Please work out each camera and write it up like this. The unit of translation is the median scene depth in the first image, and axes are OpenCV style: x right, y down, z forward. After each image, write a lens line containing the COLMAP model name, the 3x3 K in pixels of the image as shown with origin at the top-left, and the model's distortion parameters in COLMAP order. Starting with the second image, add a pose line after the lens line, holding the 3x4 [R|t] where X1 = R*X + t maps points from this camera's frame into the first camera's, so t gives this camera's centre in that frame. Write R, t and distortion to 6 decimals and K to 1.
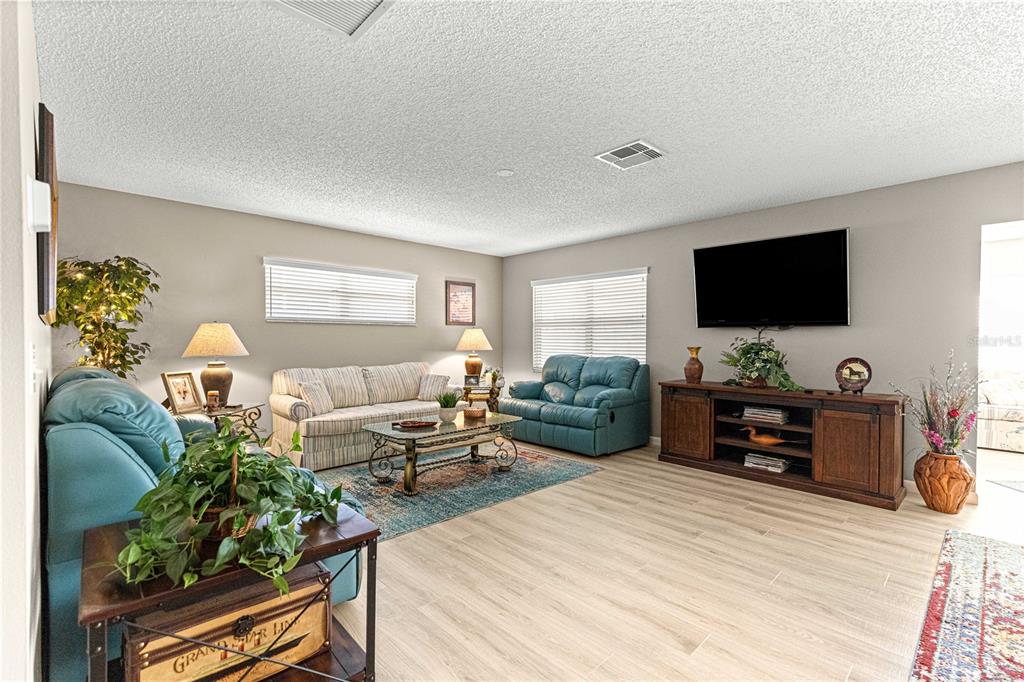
lens RADIAL K [[465.0, 0, 512.0], [0, 465.0, 341.0], [0, 0, 1]] dist [0.003445, 0.000189]
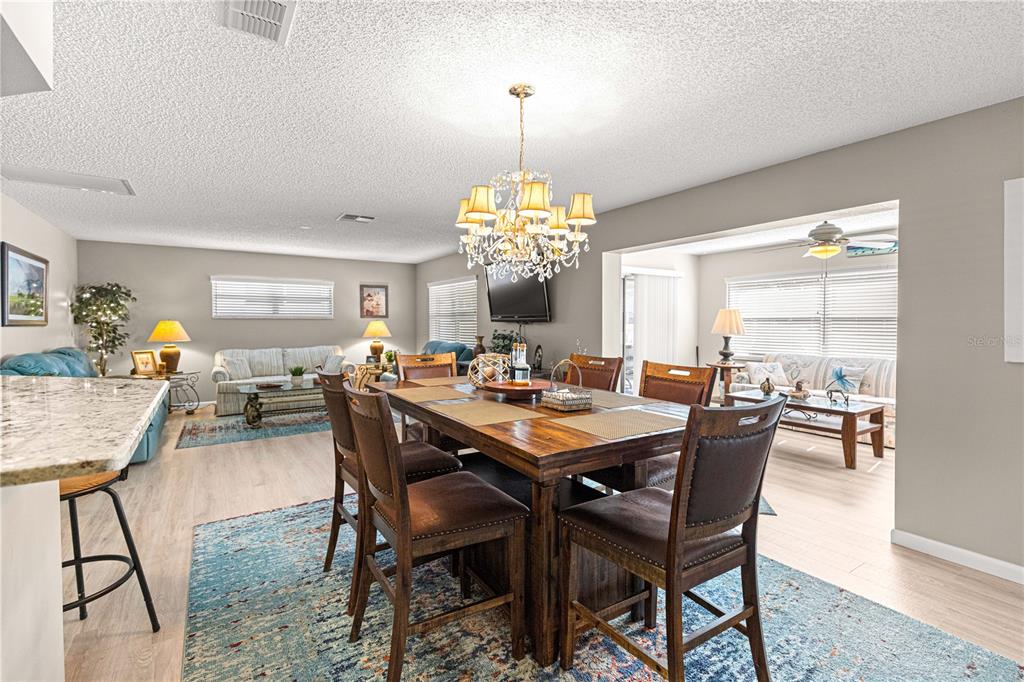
lens RADIAL K [[460.8, 0, 508.8], [0, 460.8, 337.0], [0, 0, 1]] dist [0.000566, -0.000639]
pose [[0.982673, 0.003593, -0.185311, 0.772128], [0.001730, 0.999591, 0.028556, -0.024531], [0.185338, -0.028382, 0.982265, -0.330304]]
